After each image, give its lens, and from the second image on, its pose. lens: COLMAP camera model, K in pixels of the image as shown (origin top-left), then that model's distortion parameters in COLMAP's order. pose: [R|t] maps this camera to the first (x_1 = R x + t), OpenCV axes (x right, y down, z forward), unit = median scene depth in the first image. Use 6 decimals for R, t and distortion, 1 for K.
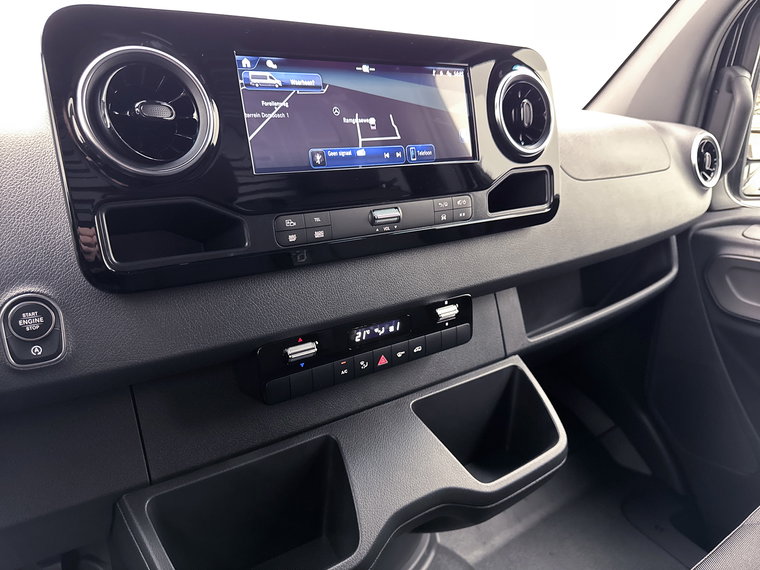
lens RADIAL K [[526.5, 0, 381.8], [0, 526.5, 289.3], [0, 0, 1]] dist [0.058177, -0.017912]
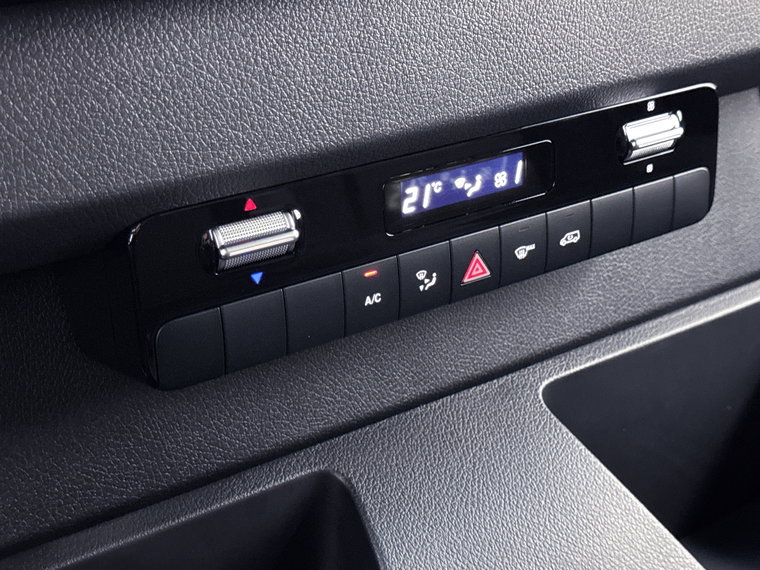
lens RADIAL K [[1217.5, 0, 379.0], [0, 1217.5, 290.9], [0, 0, 1]] dist [0.100737, 0.000000]
pose [[0.999987, -0.004673, -0.002036, -0.061266], [0.004894, 0.991913, 0.126825, 0.044976], [0.001427, -0.126833, 0.991923, 0.179230]]
